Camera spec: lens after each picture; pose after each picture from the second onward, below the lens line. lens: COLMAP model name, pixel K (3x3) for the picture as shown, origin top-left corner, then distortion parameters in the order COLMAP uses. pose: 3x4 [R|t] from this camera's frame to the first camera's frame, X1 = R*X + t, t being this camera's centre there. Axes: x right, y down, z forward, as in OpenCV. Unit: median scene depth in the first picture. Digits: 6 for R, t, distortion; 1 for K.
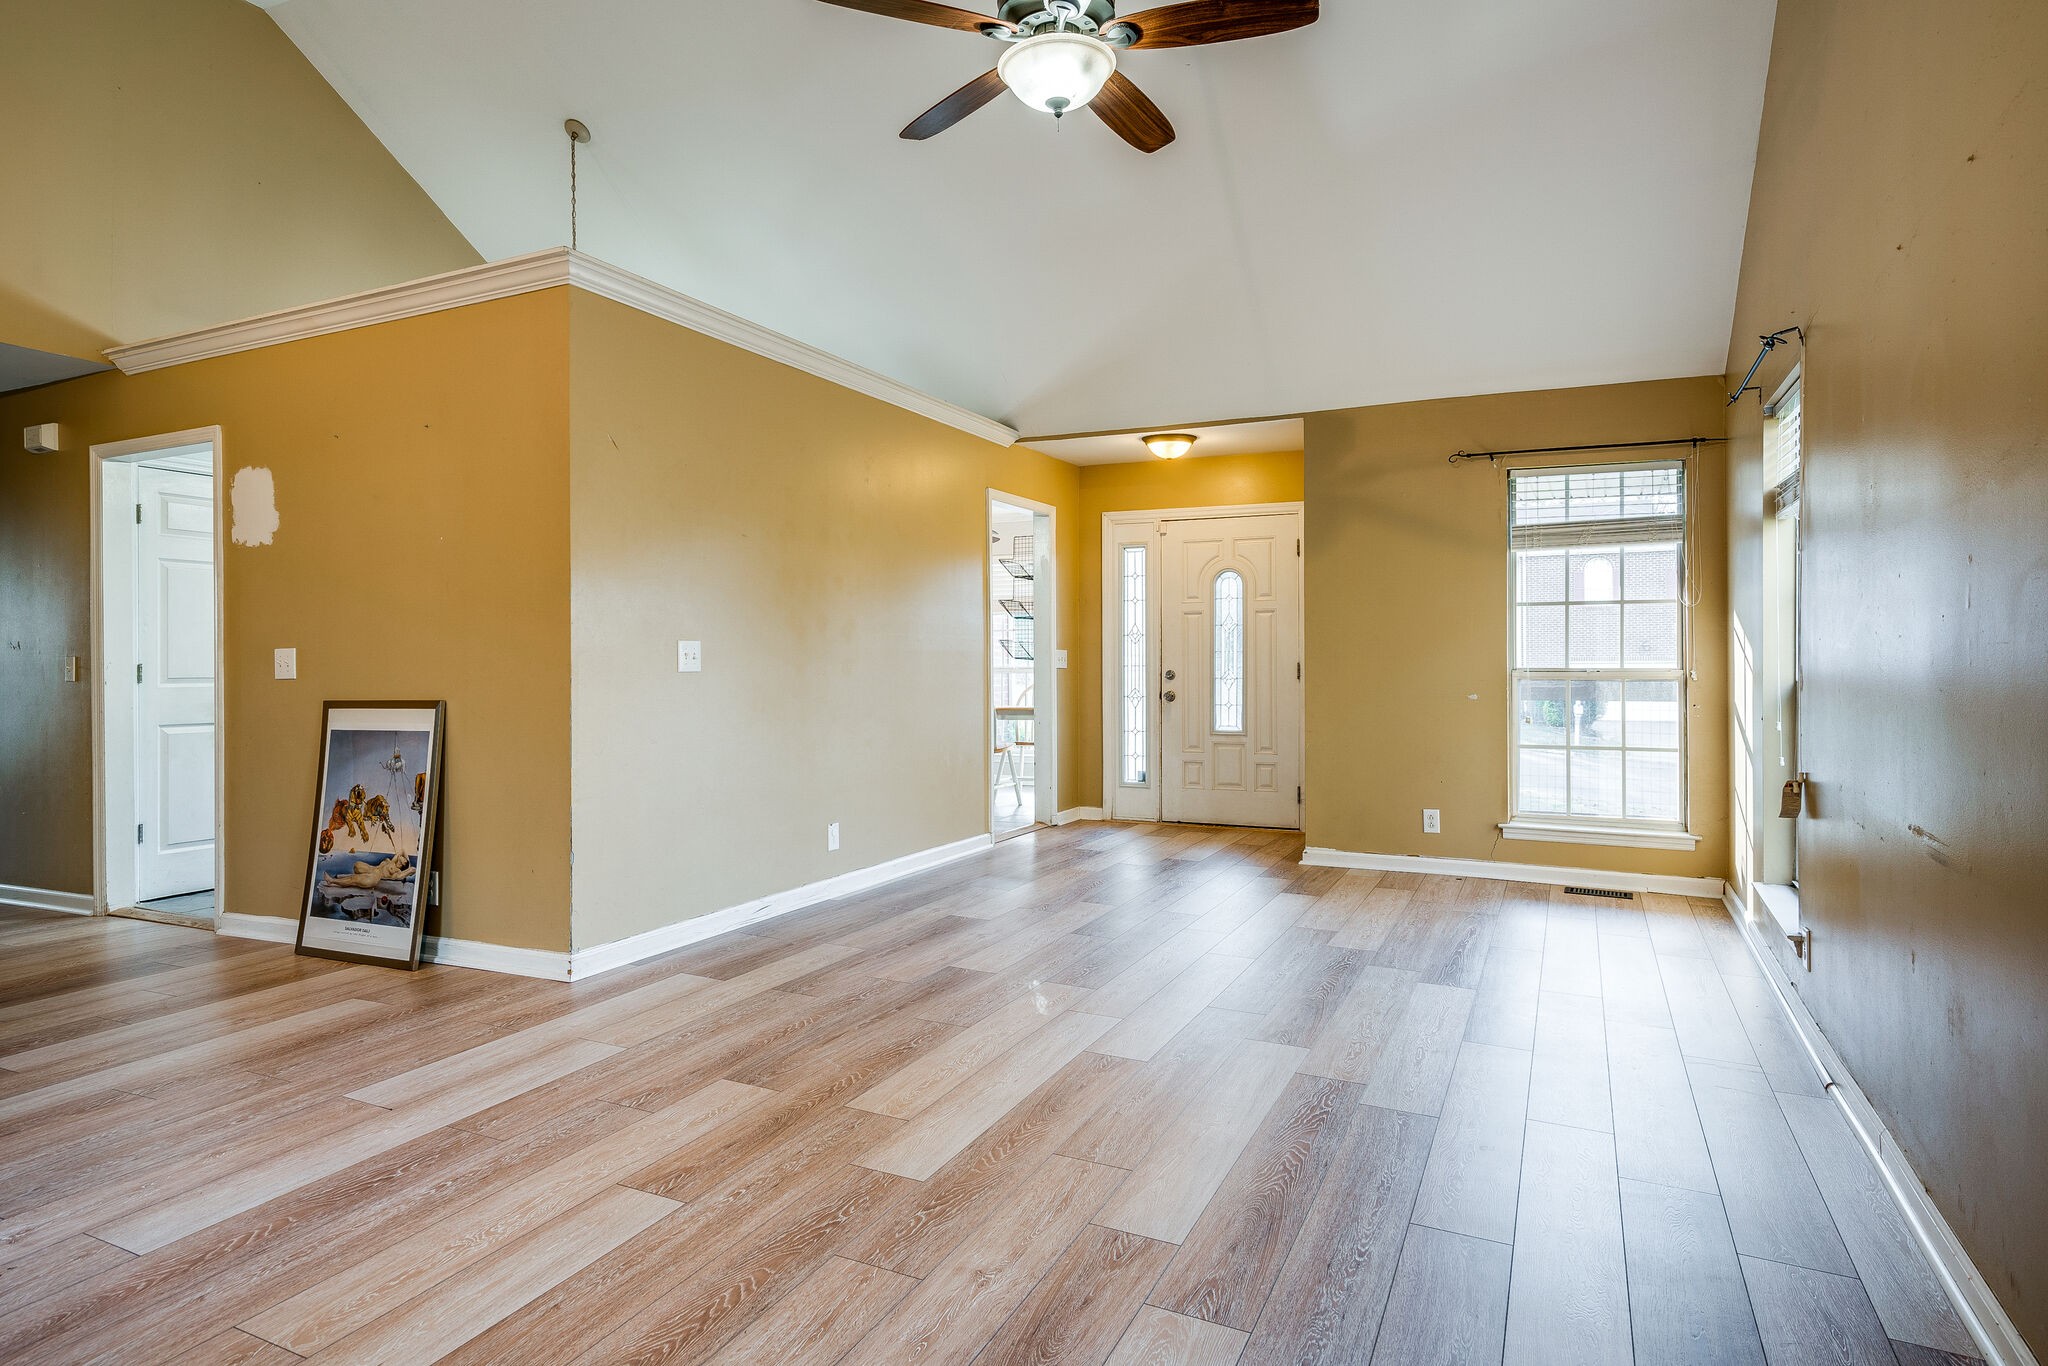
lens RADIAL K [[1136.7, 0, 1025.0], [0, 1136.7, 658.3], [0, 0, 1]] dist [0.001032, 0.000272]
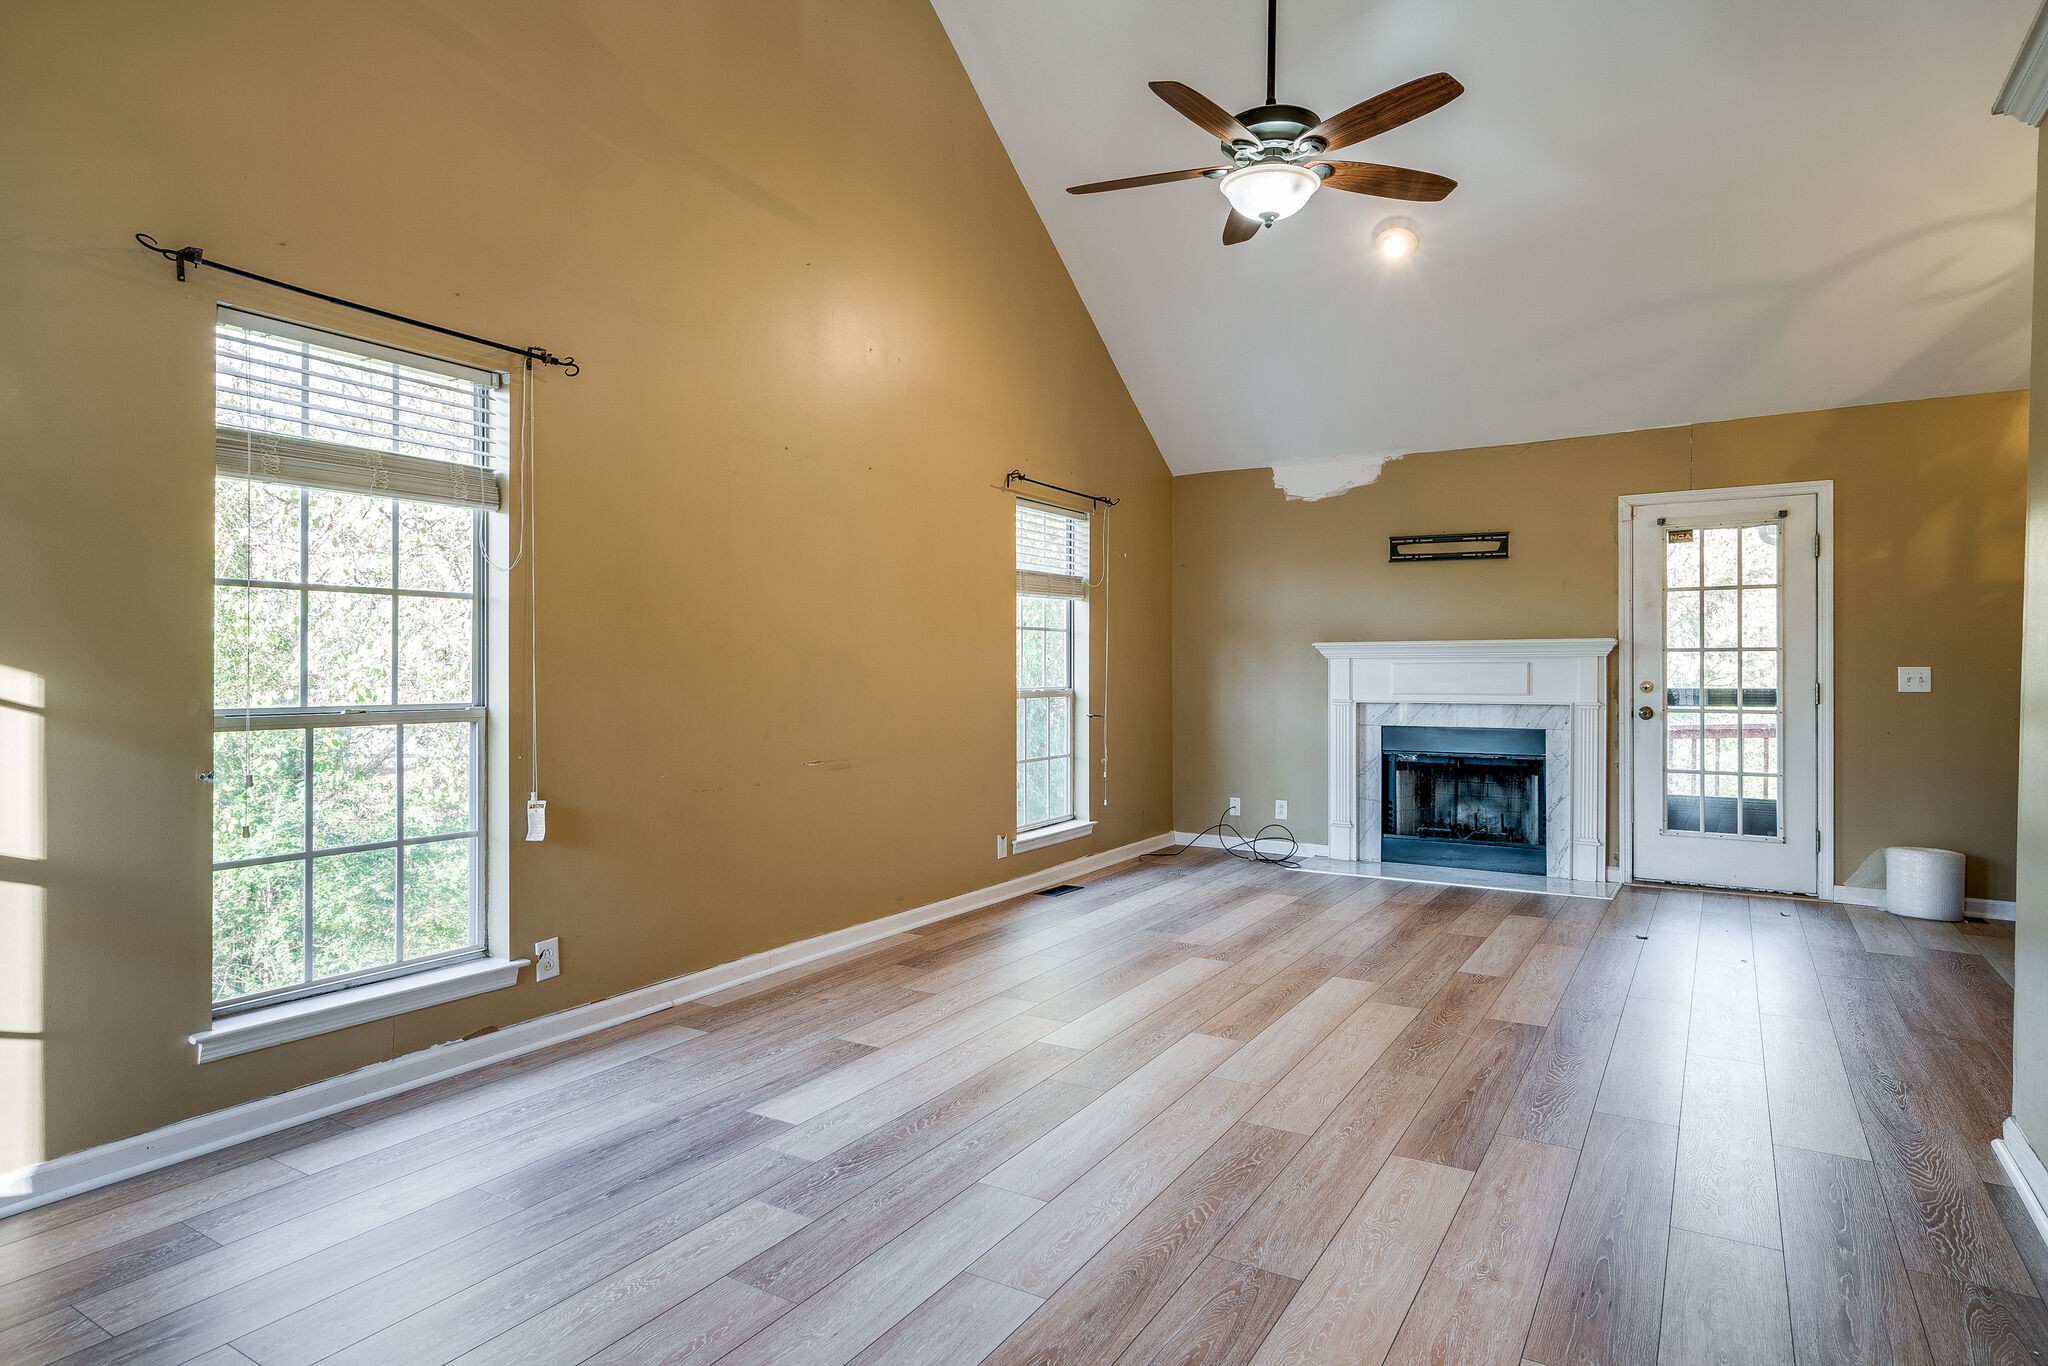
lens RADIAL K [[1136.7, 0, 1025.0], [0, 1136.7, 658.3], [0, 0, 1]] dist [0.001032, 0.000272]
pose [[-0.994015, -0.000714, 0.109238, 0.077915], [-0.001545, 0.999971, -0.007522, -0.008016], [-0.109230, -0.007646, -0.993987, 1.130144]]
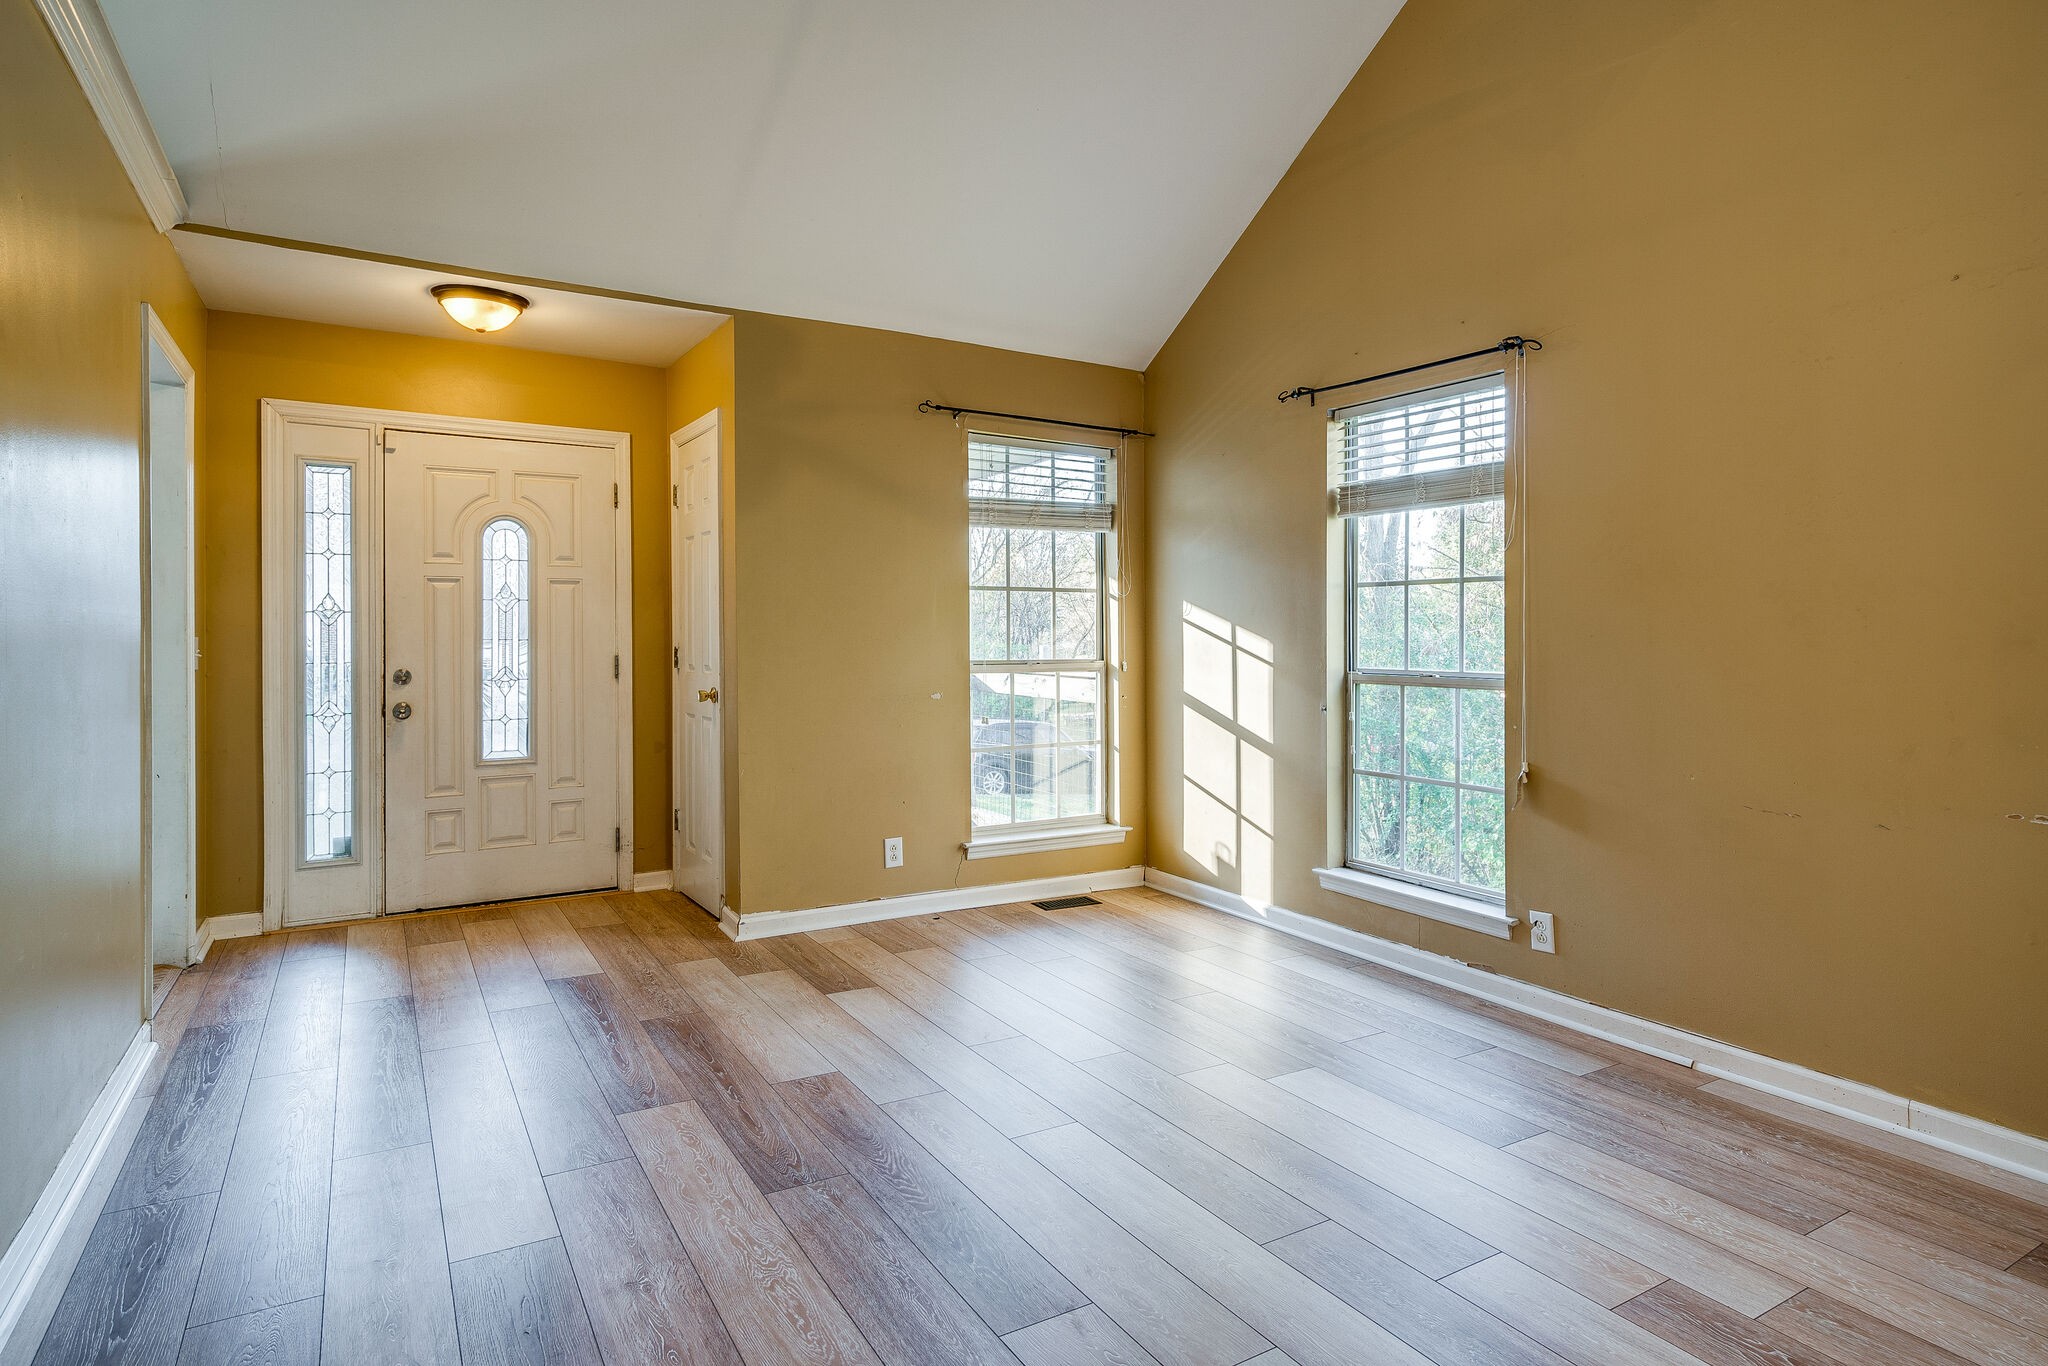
lens RADIAL K [[1116.3, 0, 1045.0], [0, 1116.3, 633.2], [0, 0, 1]] dist [0.004322, 0.000638]
pose [[0.549933, 0.002265, 0.835206, -0.242541], [-0.001001, 0.999997, -0.002052, -0.010860], [-0.835208, 0.000293, 0.549934, 0.467692]]
